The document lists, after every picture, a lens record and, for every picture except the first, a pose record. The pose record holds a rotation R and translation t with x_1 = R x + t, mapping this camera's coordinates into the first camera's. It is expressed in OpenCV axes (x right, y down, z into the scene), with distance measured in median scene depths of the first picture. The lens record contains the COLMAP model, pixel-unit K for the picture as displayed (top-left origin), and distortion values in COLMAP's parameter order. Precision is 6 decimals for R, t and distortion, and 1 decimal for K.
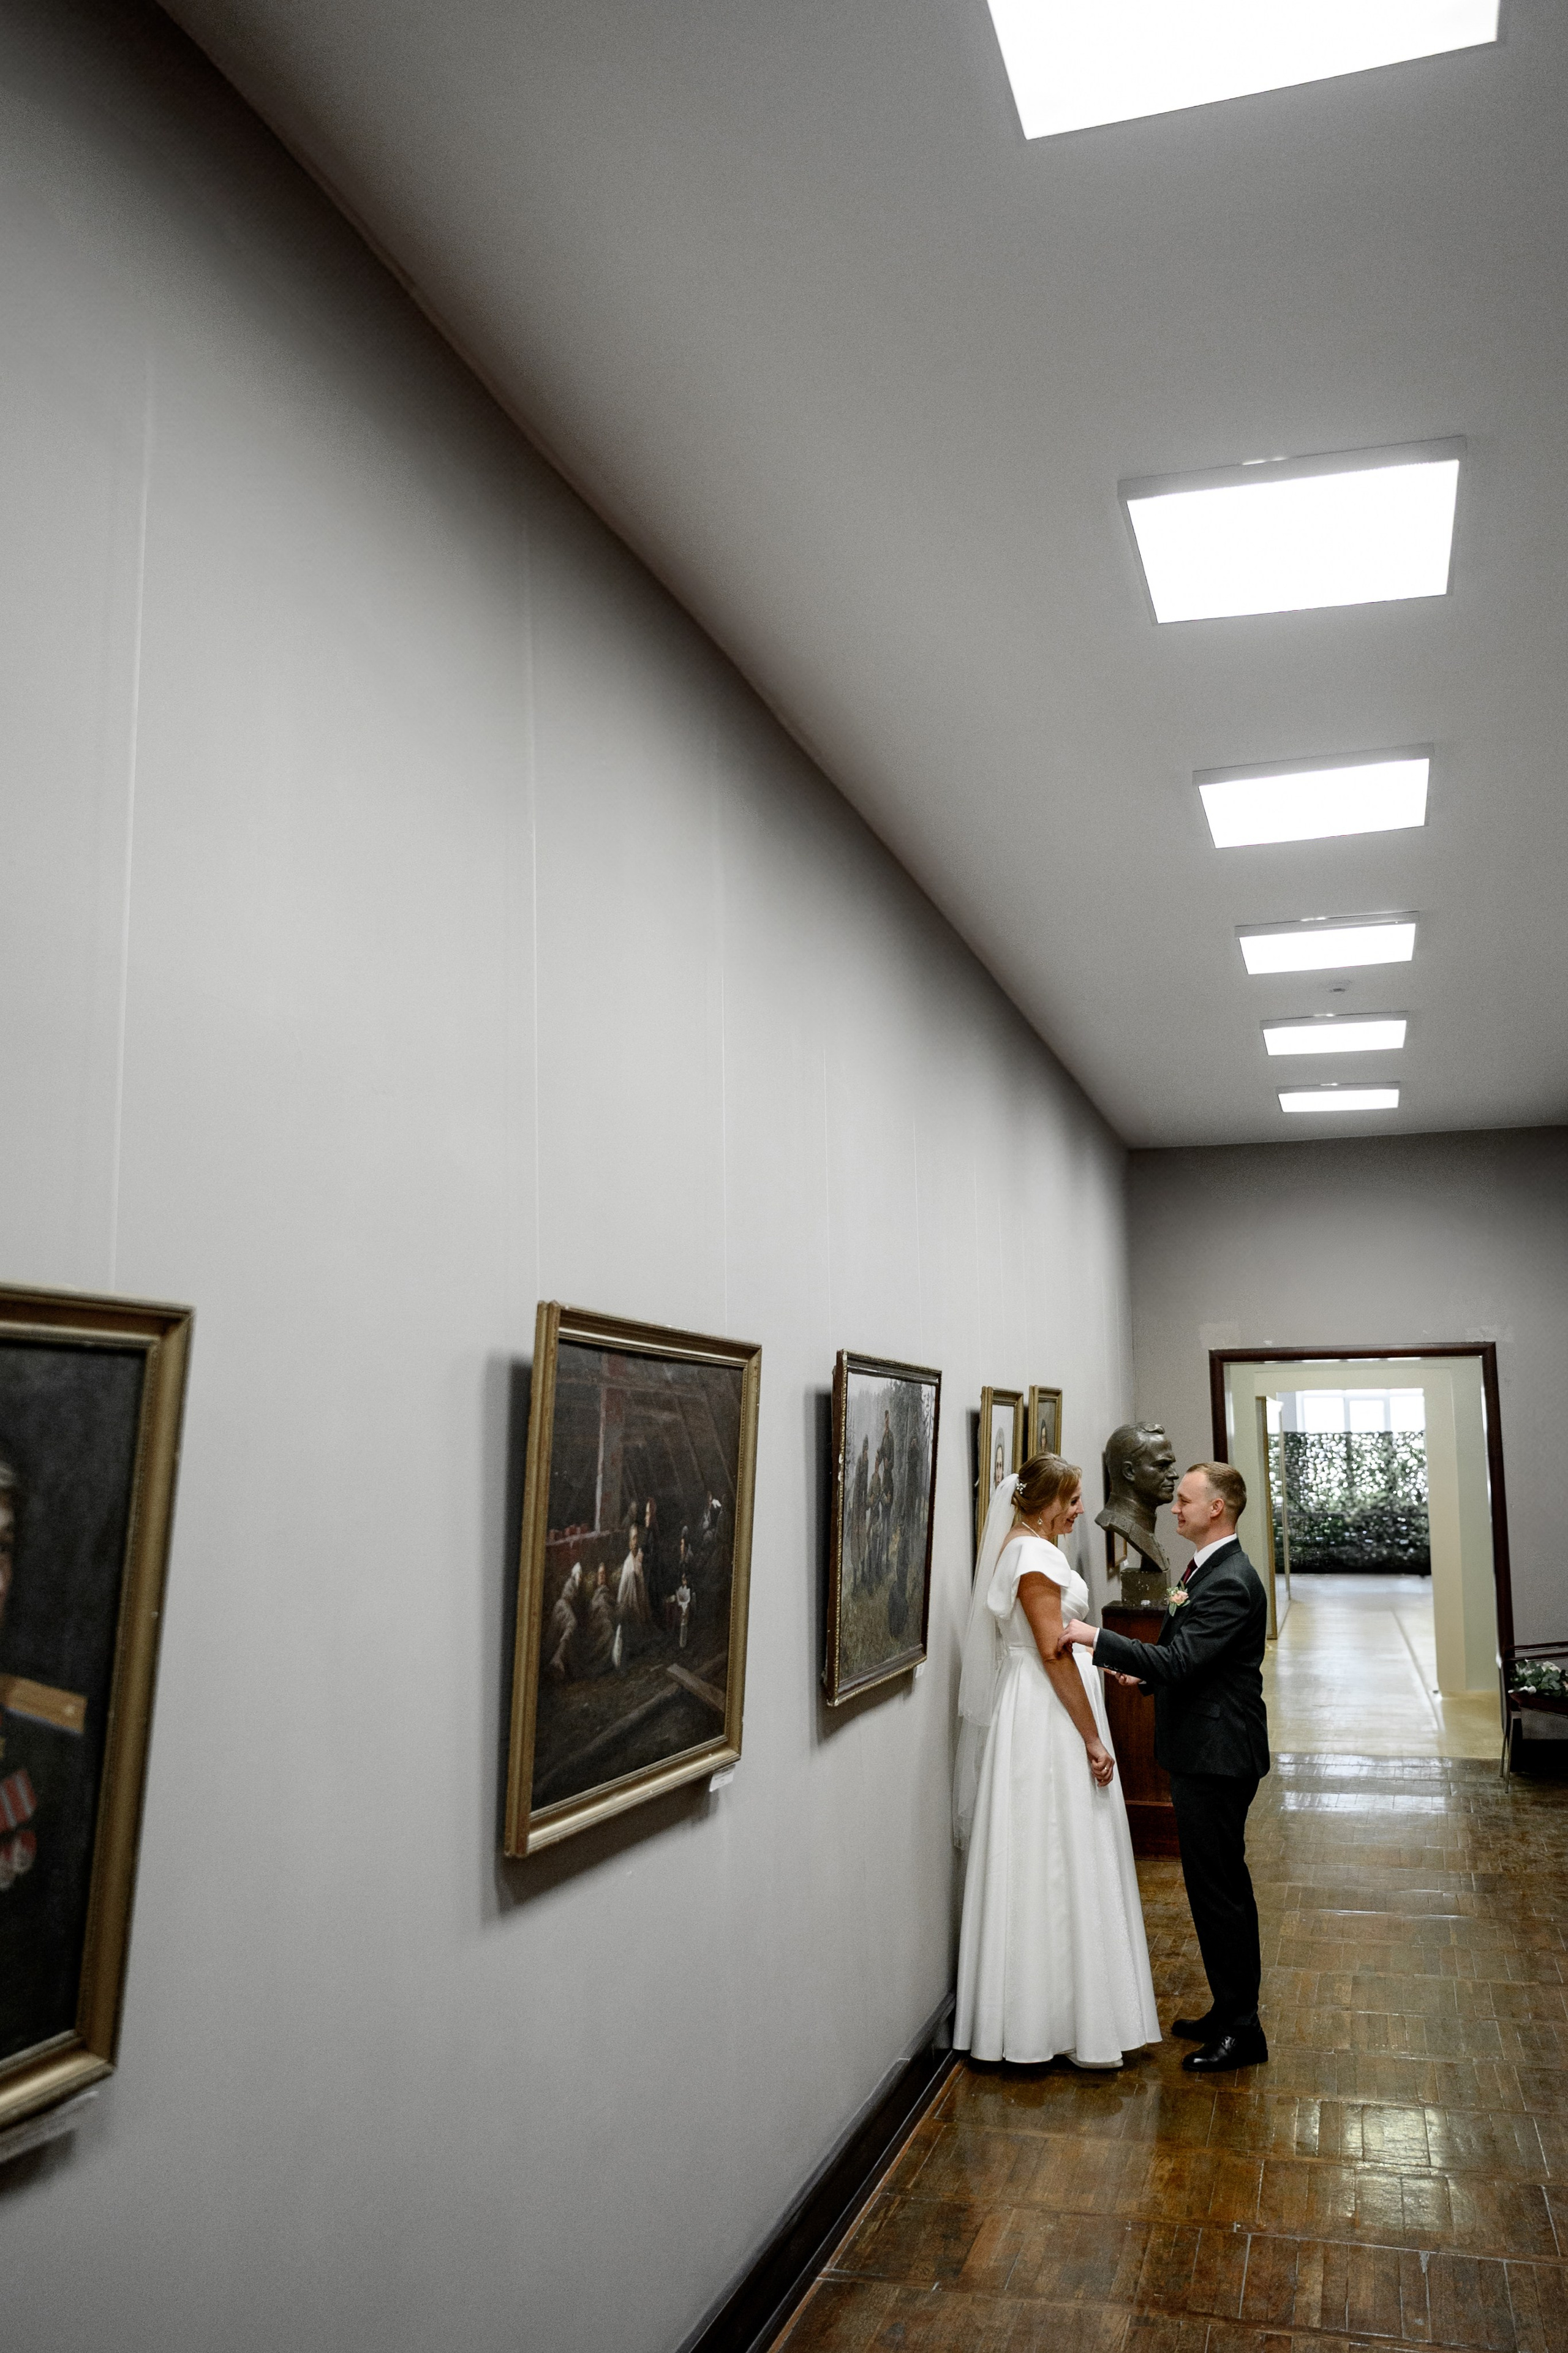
lens RADIAL K [[1822.5, 0, 784.0], [0, 1822.5, 1176.5], [0, 0, 1]] dist [-0.049788, -0.000114]
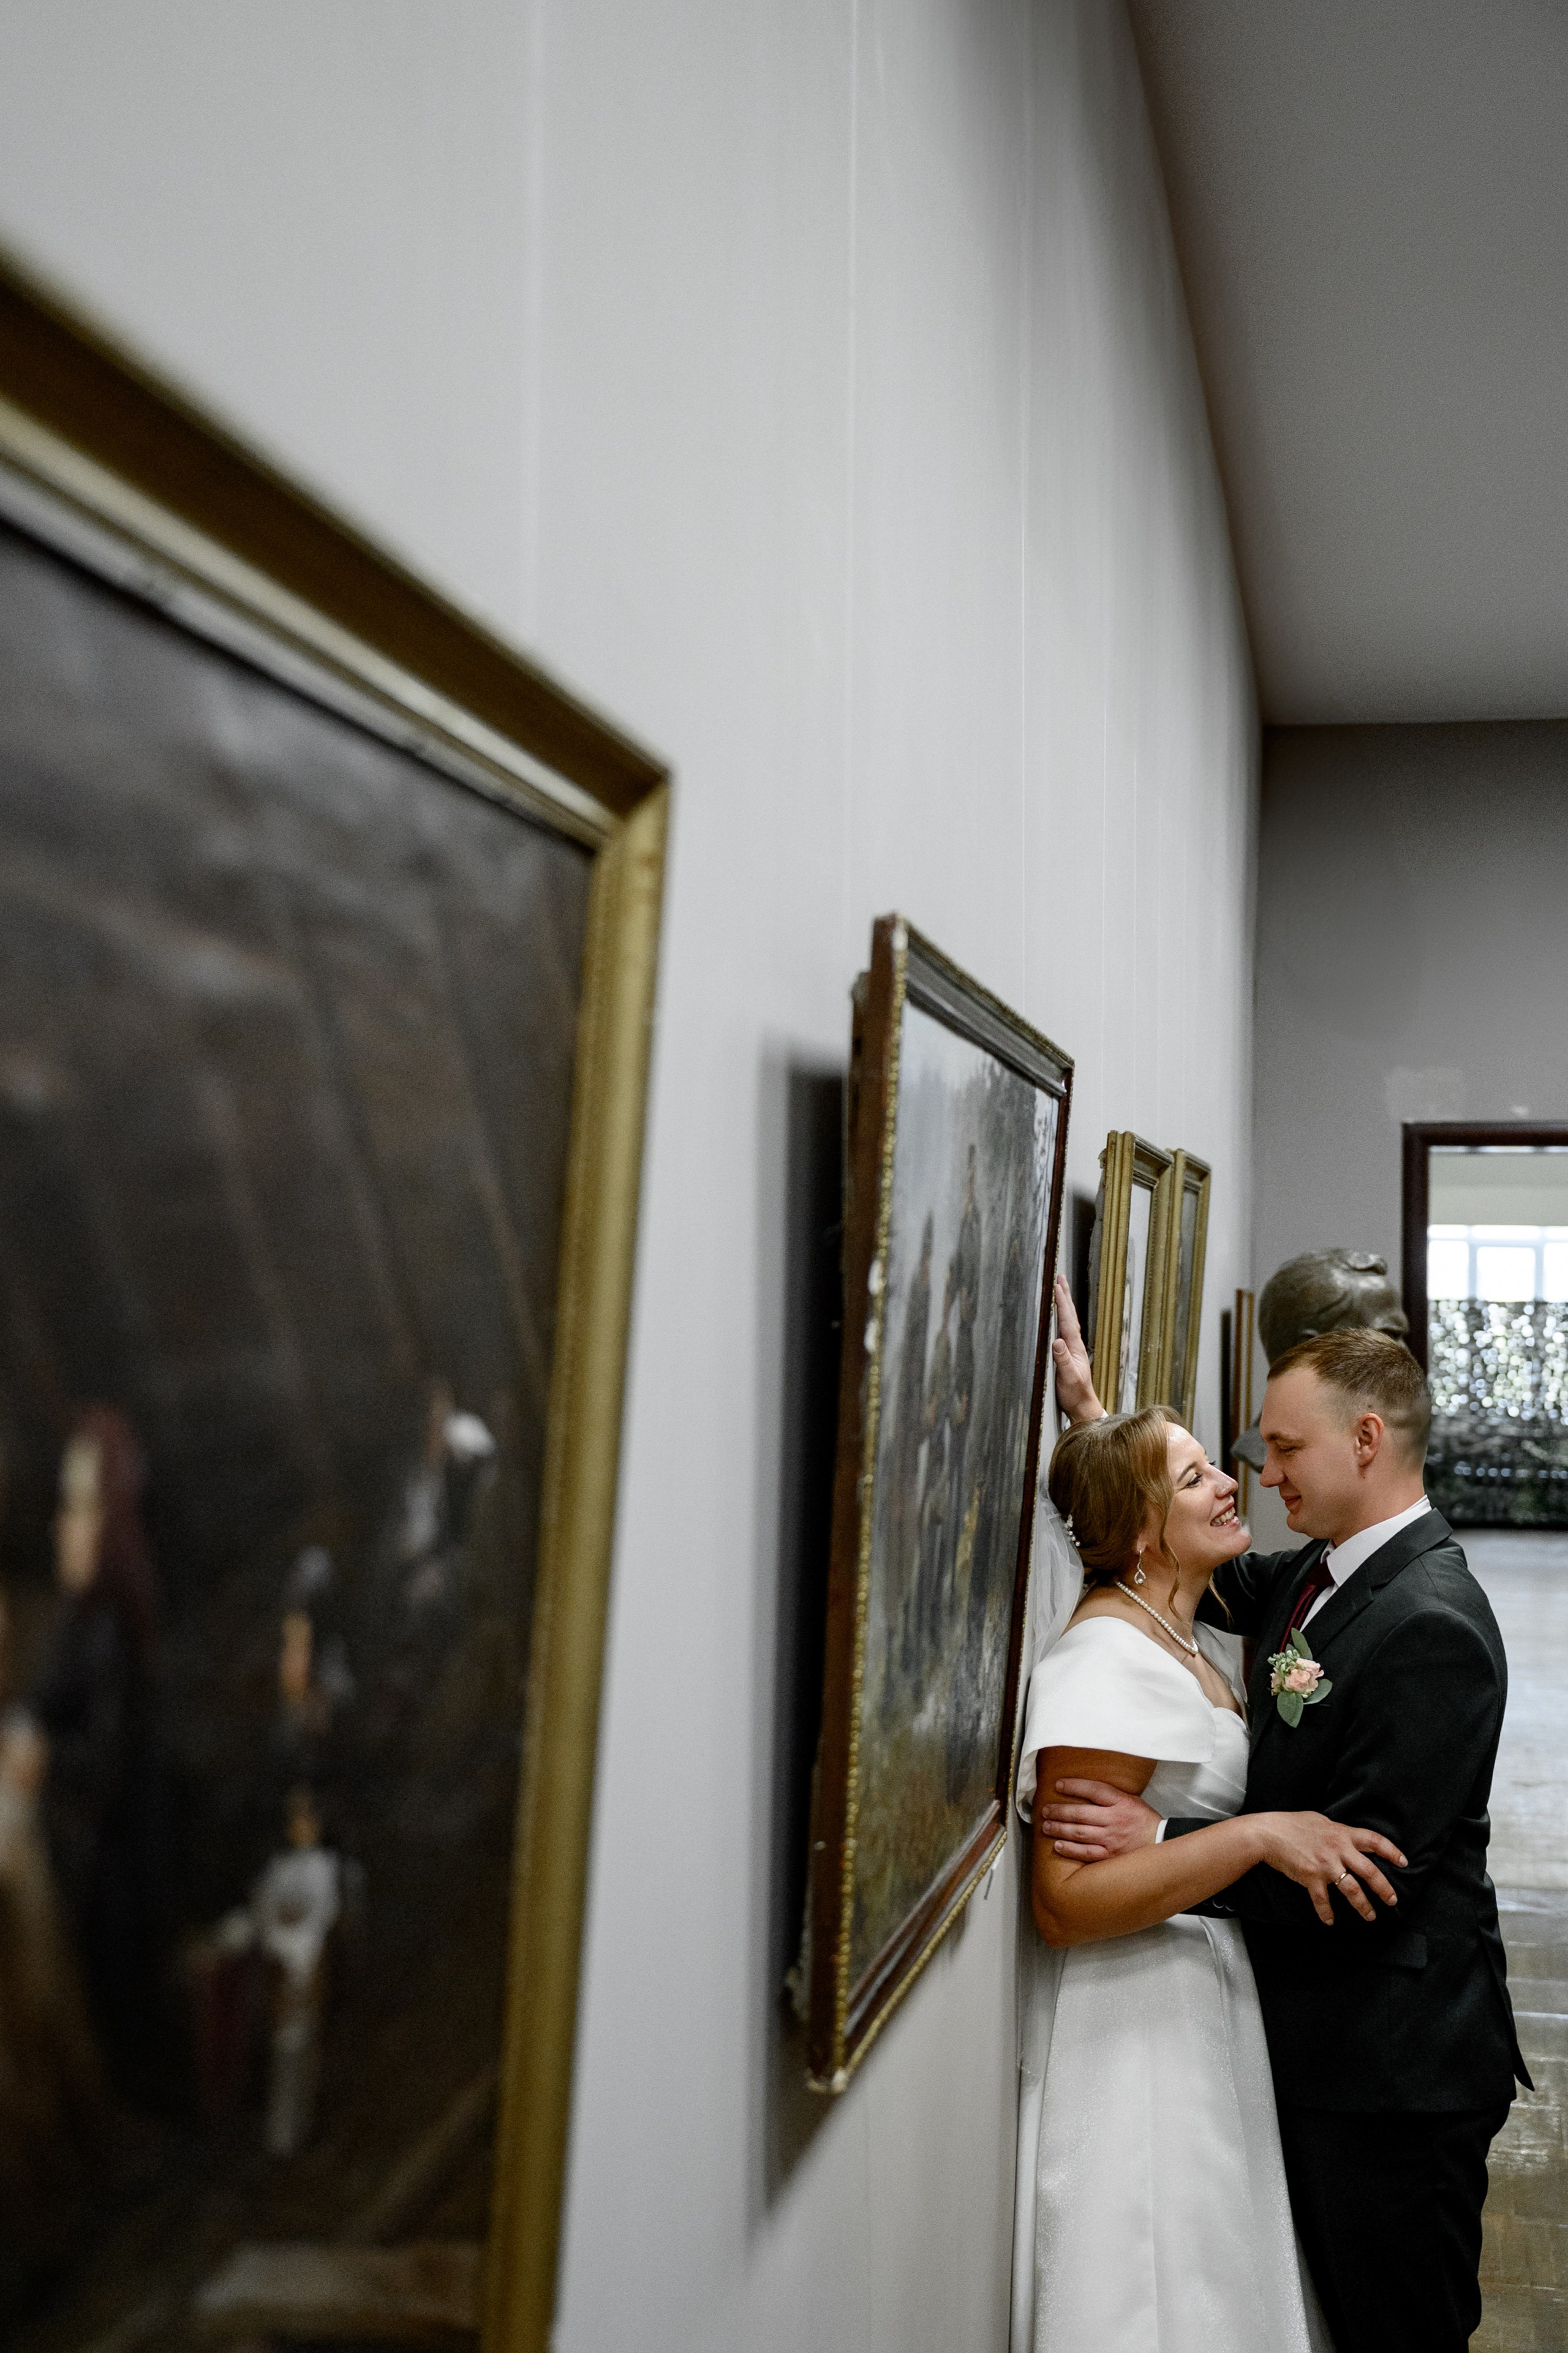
lens RADIAL K [[2731.0, 0, 784.0], [0, 2731.0, 1176.5], [0, 0, 1]] dist [0.007734, 0.031606]
pose [[0.995452, 0.027235, 0.091287, -0.024209], [-0.036094, 0.994645, 0.096845, 0.092011], [-0.088161, -0.099700, 0.991104, 0.537199]]
